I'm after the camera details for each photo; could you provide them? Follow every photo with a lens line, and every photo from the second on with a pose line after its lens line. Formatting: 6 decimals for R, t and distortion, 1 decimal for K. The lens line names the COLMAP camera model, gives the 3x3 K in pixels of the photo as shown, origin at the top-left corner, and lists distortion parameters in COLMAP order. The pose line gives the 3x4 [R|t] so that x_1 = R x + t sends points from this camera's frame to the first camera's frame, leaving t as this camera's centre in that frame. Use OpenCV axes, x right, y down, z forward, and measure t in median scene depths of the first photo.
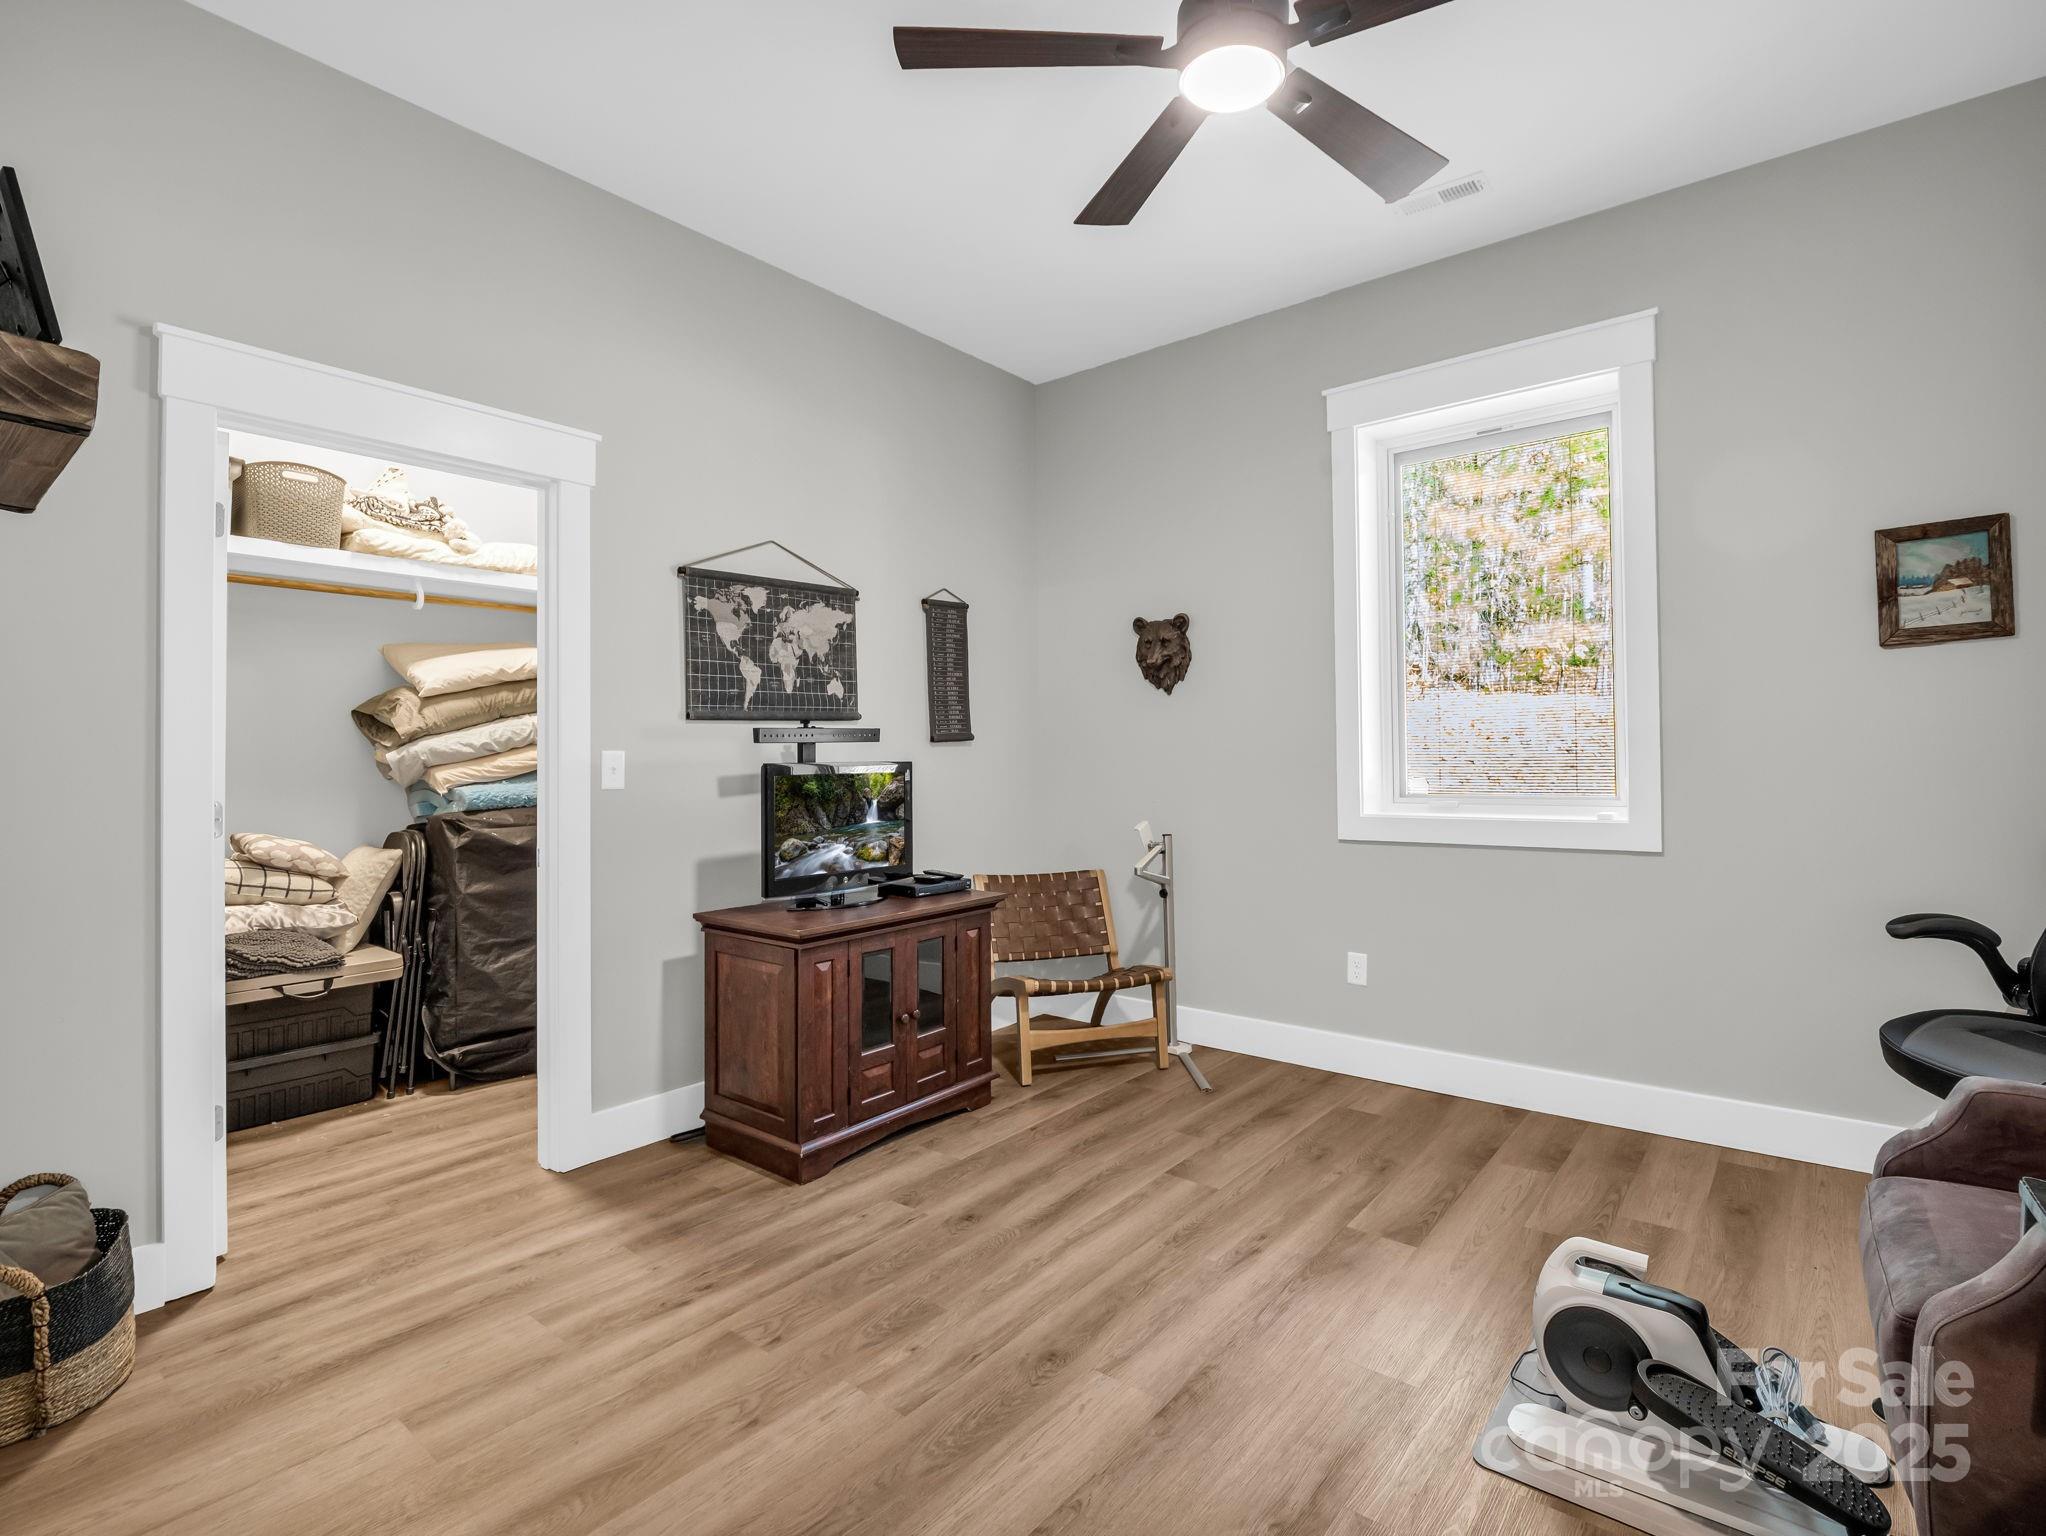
lens RADIAL K [[1003.9, 0, 1017.0], [0, 1003.9, 748.8], [0, 0, 1]] dist [-0.005272, -0.005999]
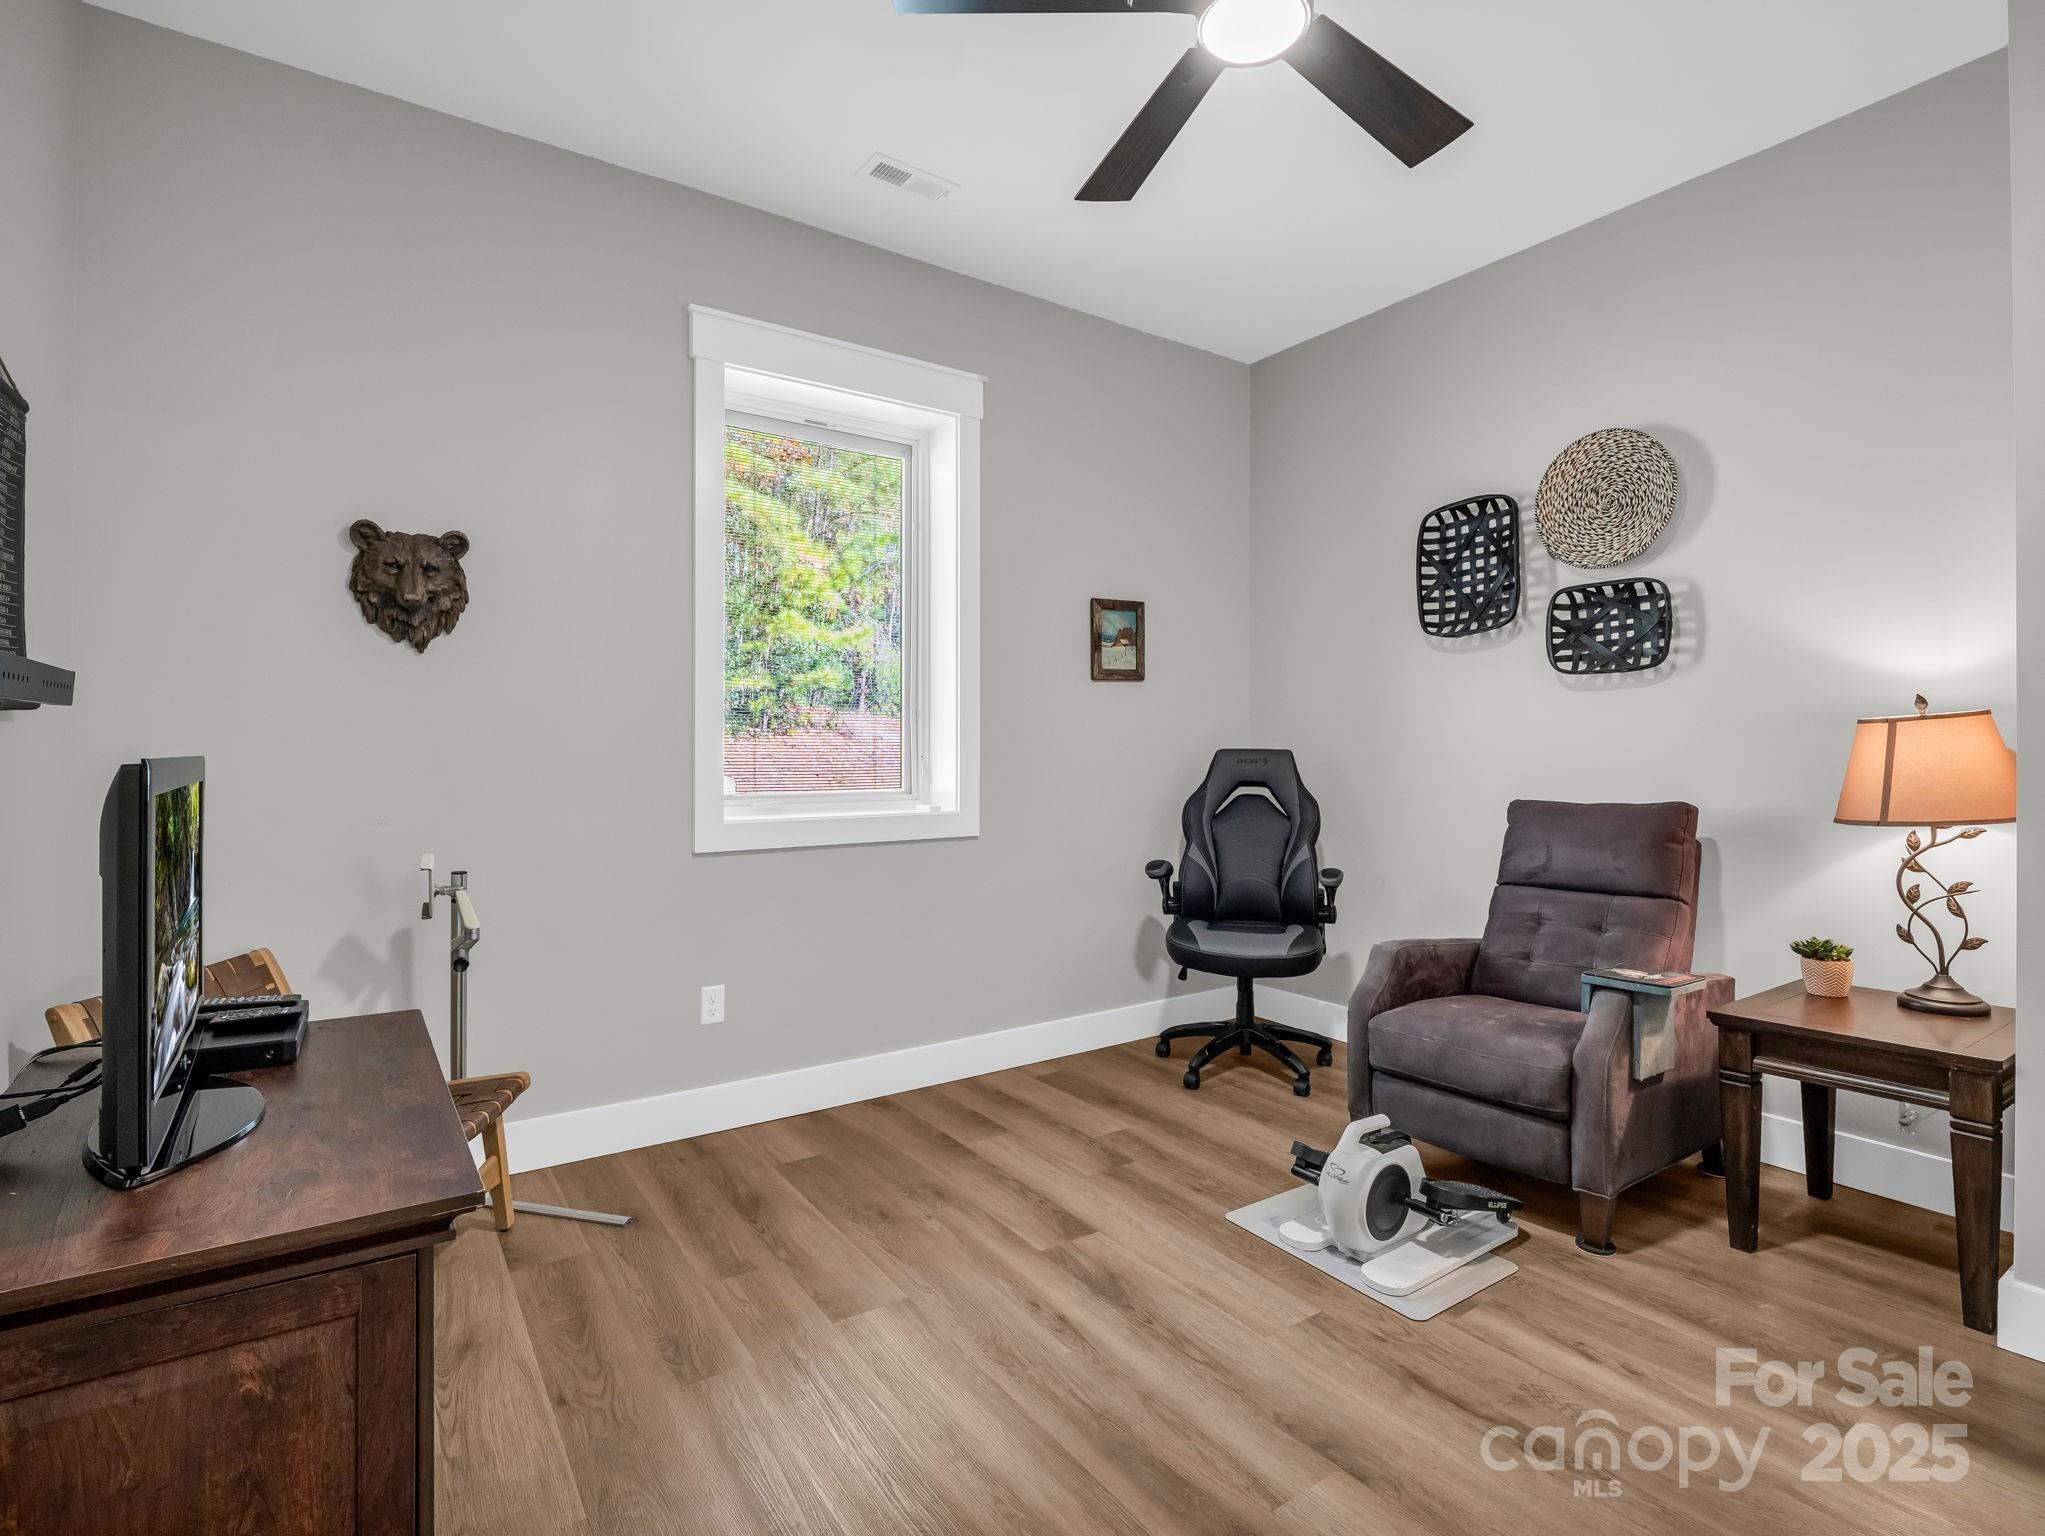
lens RADIAL K [[1003.4, 0, 1016.5], [0, 1003.4, 748.8], [0, 0, 1]] dist [-0.005272, -0.005999]
pose [[0.270780, 0.012996, 0.962554, -0.483221], [-0.013603, 0.999861, -0.009673, 0.010748], [-0.962545, -0.010475, 0.270919, 0.628966]]
